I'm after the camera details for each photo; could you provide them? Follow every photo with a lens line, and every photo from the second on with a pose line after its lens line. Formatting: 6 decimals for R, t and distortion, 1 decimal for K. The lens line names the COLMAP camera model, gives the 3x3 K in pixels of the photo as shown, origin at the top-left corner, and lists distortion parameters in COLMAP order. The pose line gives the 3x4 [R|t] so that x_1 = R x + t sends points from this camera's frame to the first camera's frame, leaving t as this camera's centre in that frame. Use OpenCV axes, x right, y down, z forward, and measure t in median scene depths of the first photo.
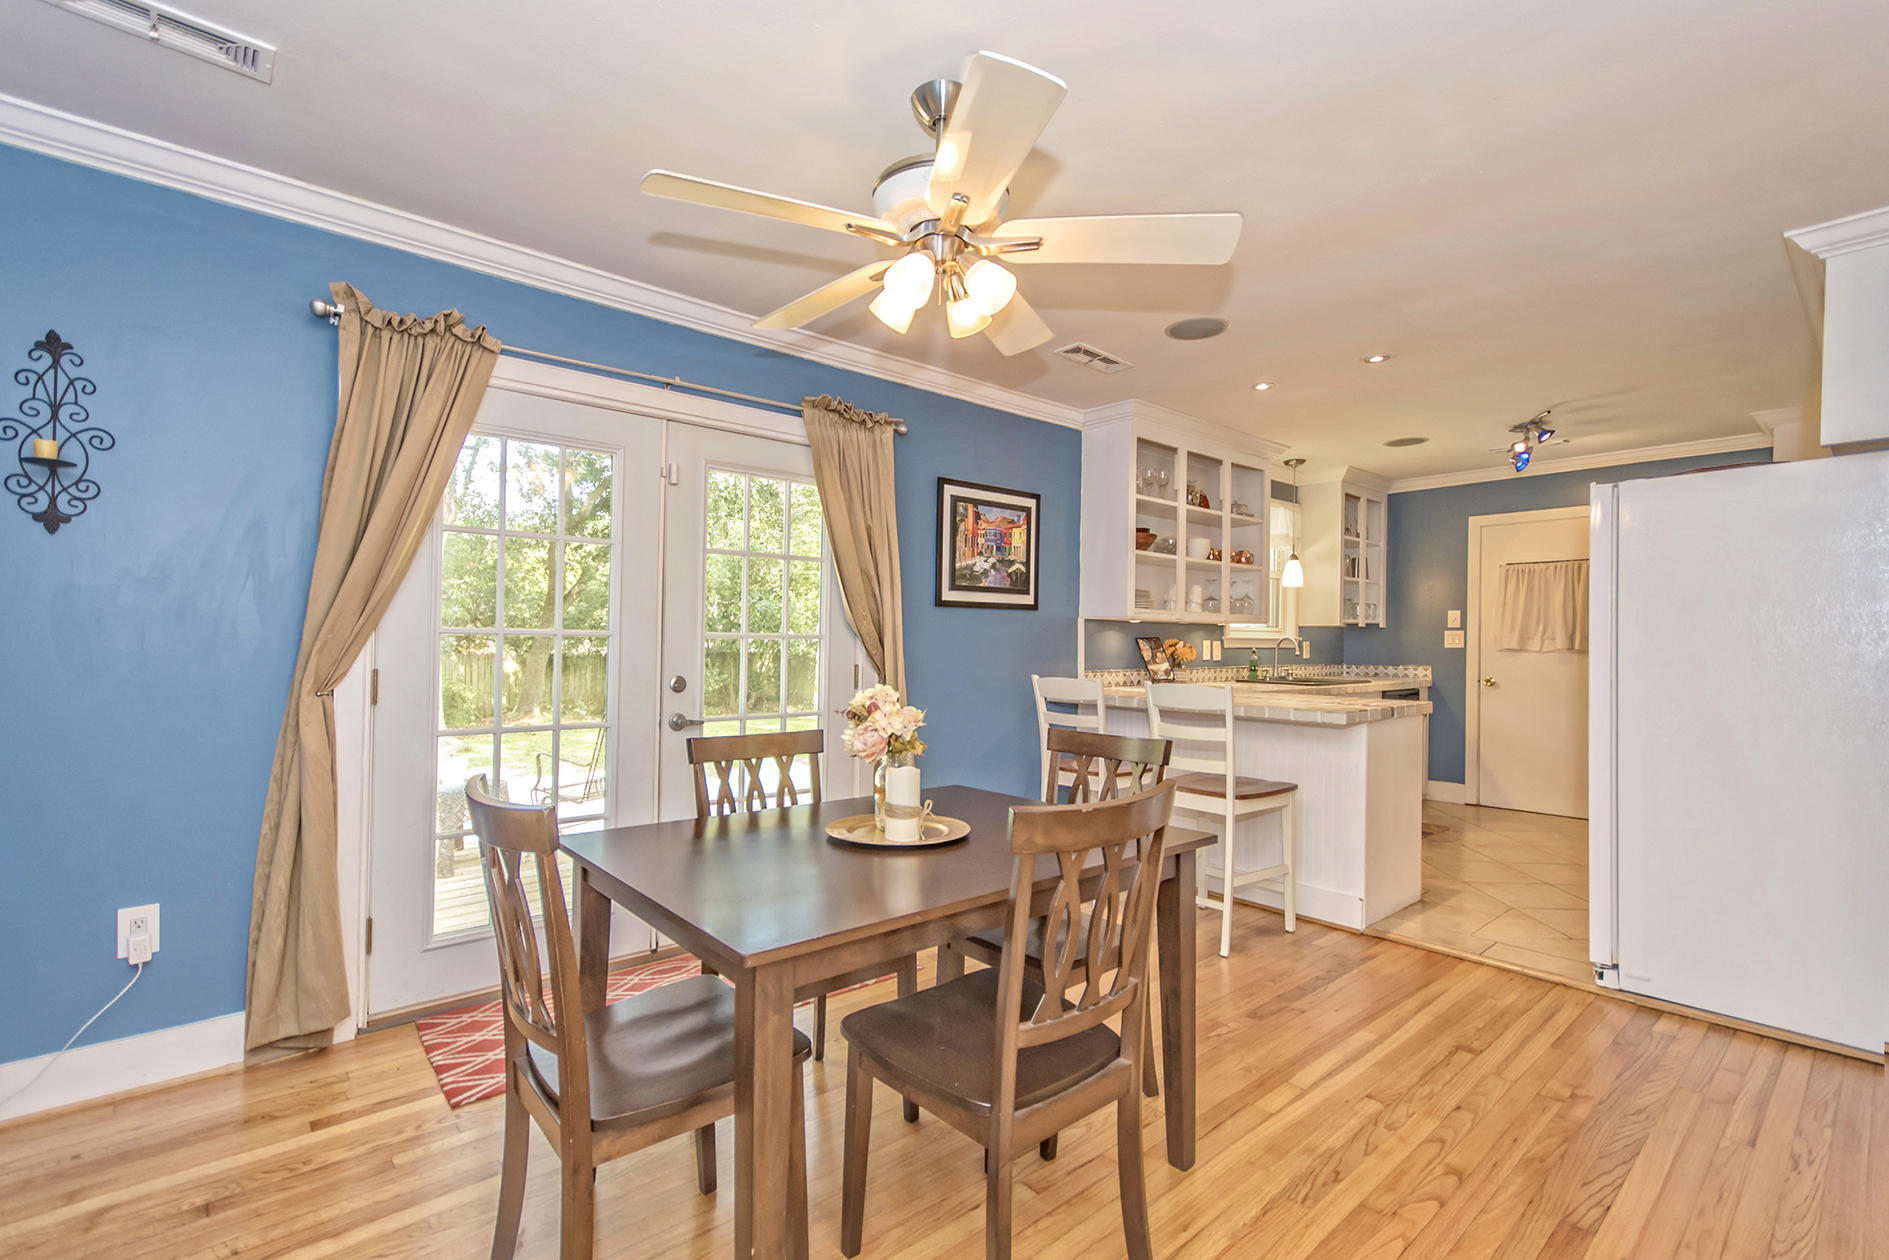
lens RADIAL K [[846.2, 0, 904.2], [0, 846.2, 663.6], [0, 0, 1]] dist [-0.003365, 0.000340]
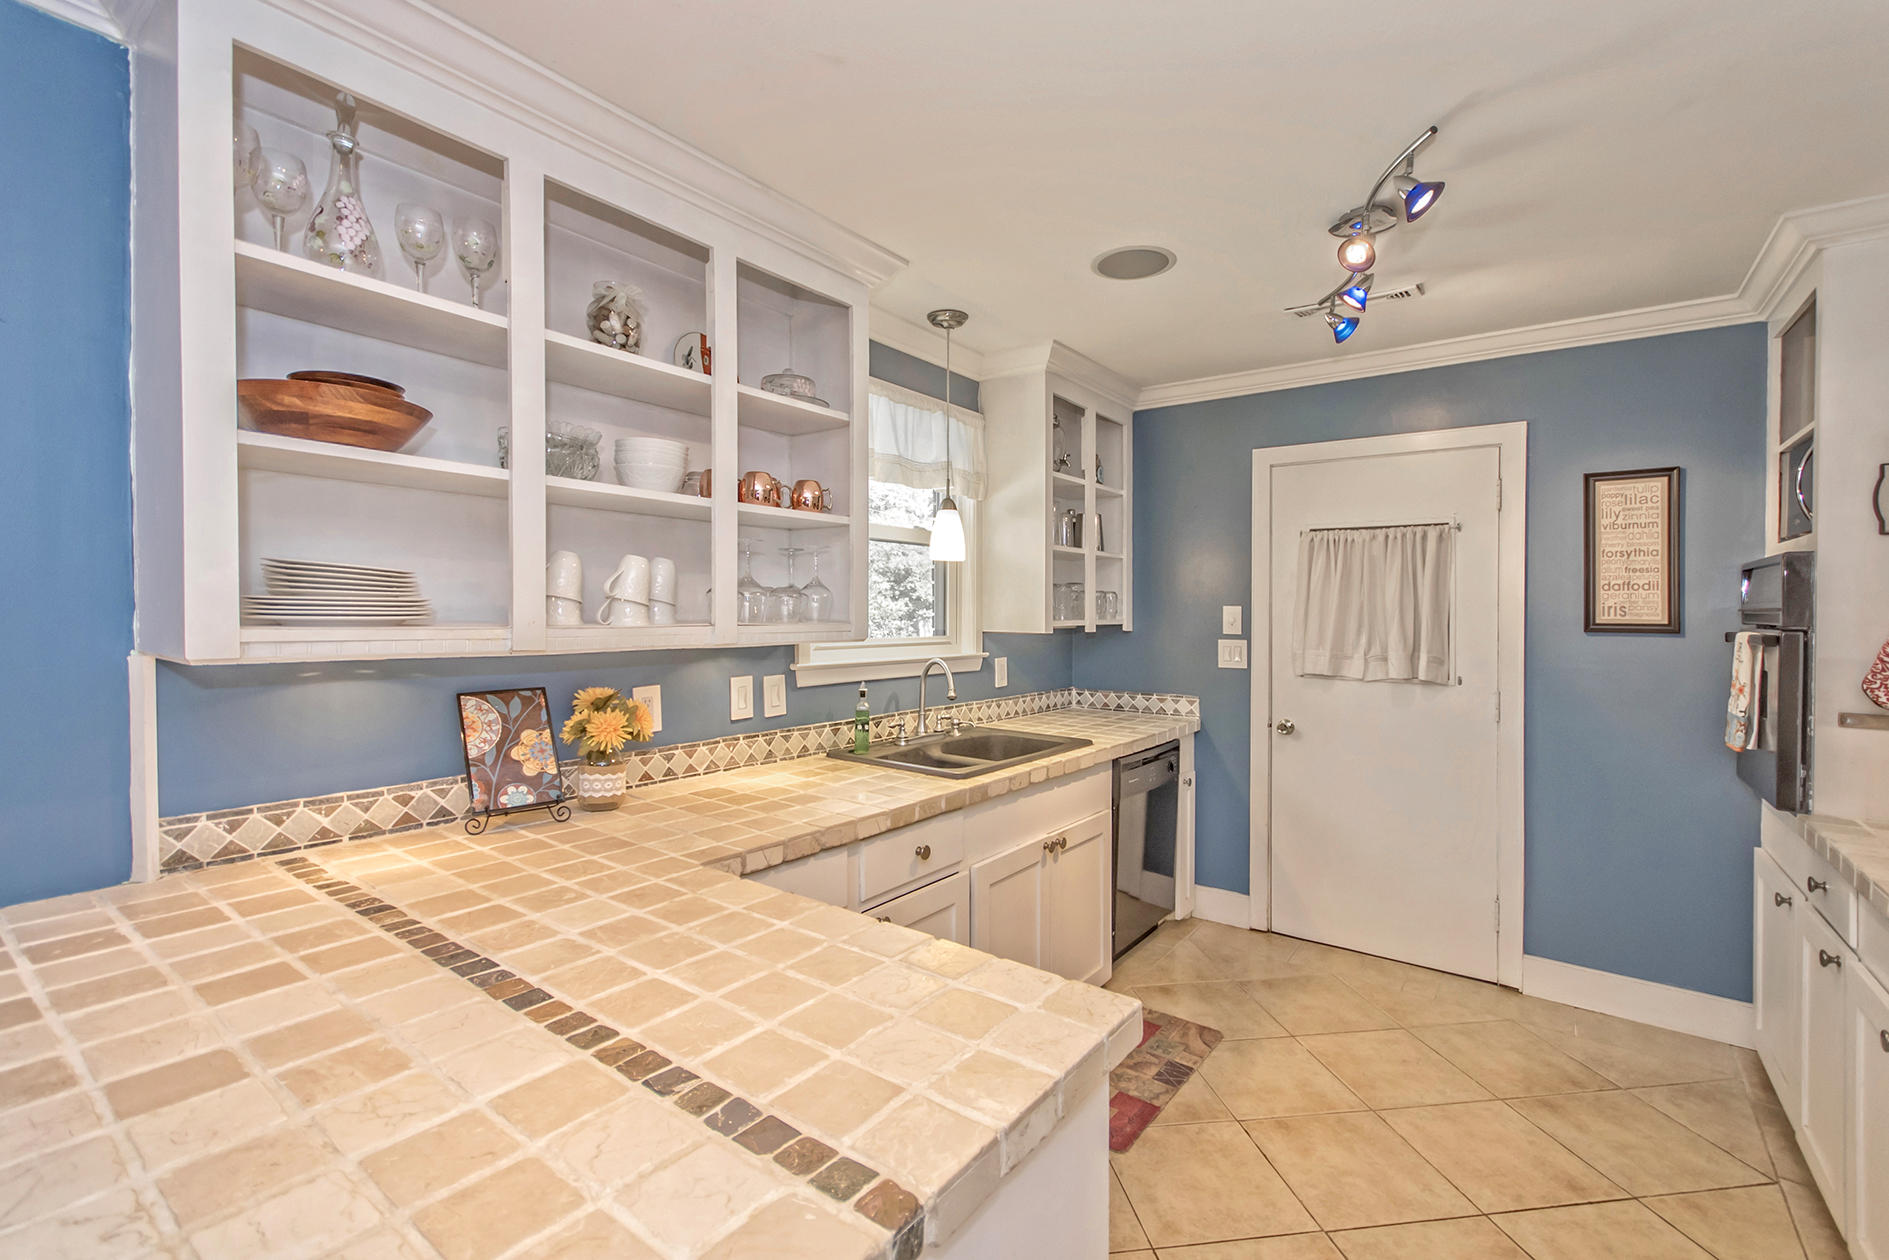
lens RADIAL K [[830.1, 0, 936.1], [0, 830.1, 619.3], [0, 0, 1]] dist [0.003720, -0.000046]
pose [[0.975411, 0.001922, 0.220385, 0.325779], [0.000752, 0.999927, -0.012049, -0.047618], [-0.220392, 0.011919, 0.975339, 0.486318]]
